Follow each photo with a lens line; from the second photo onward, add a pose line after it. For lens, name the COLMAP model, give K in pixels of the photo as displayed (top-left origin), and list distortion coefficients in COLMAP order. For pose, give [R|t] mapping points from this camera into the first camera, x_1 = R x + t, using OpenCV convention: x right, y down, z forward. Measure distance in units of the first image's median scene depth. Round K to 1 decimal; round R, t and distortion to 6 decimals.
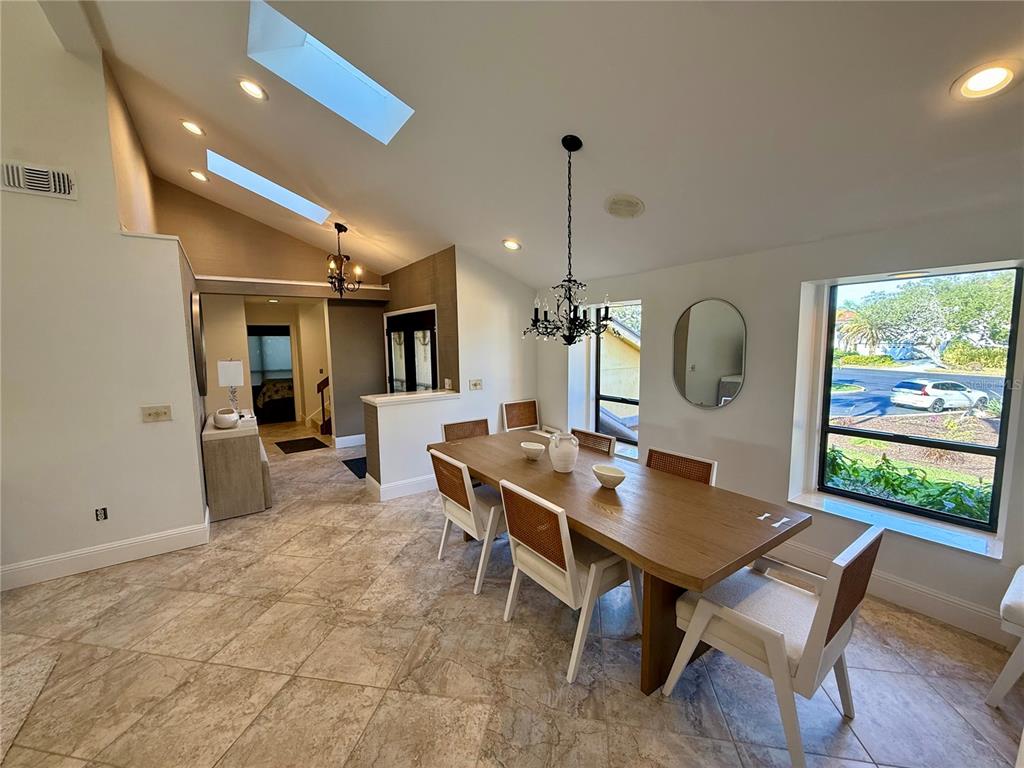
lens RADIAL K [[408.1, 0, 515.0], [0, 408.1, 383.2], [0, 0, 1]] dist [-0.000101, -0.000085]
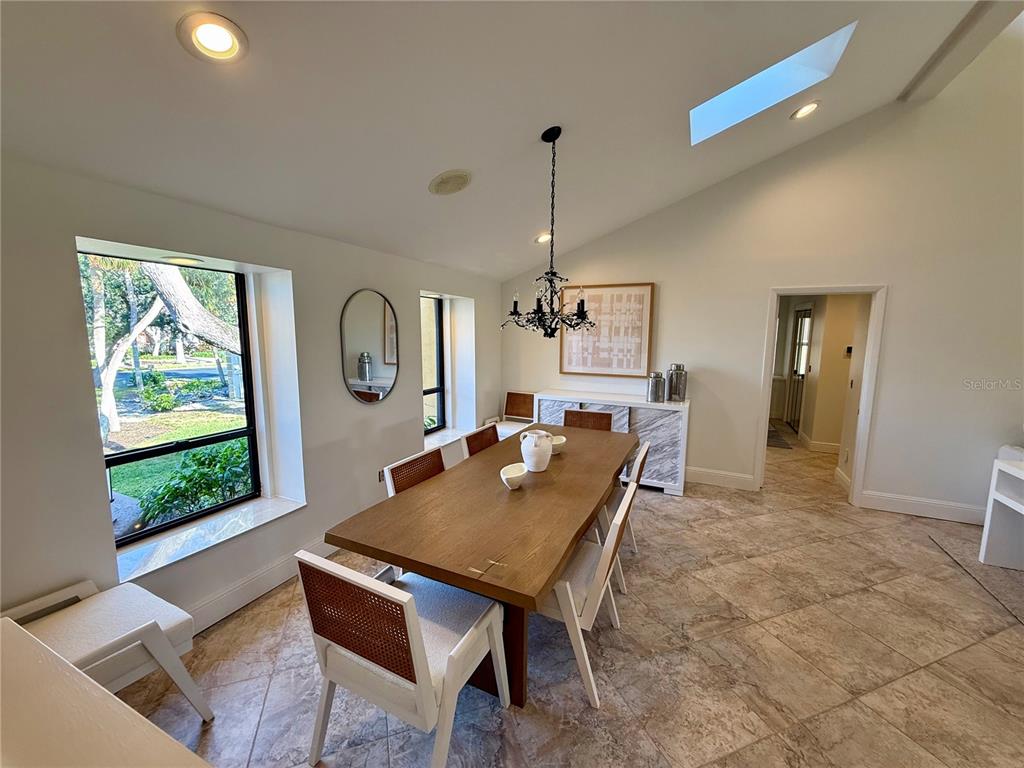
lens RADIAL K [[408.1, 0, 512.5], [0, 408.1, 384.4], [0, 0, 1]] dist [-0.000101, -0.000085]
pose [[-0.495570, -0.103789, 0.862344, -0.754958], [0.088151, 0.981698, 0.168813, -0.163949], [-0.864083, 0.159676, -0.477351, 1.710046]]
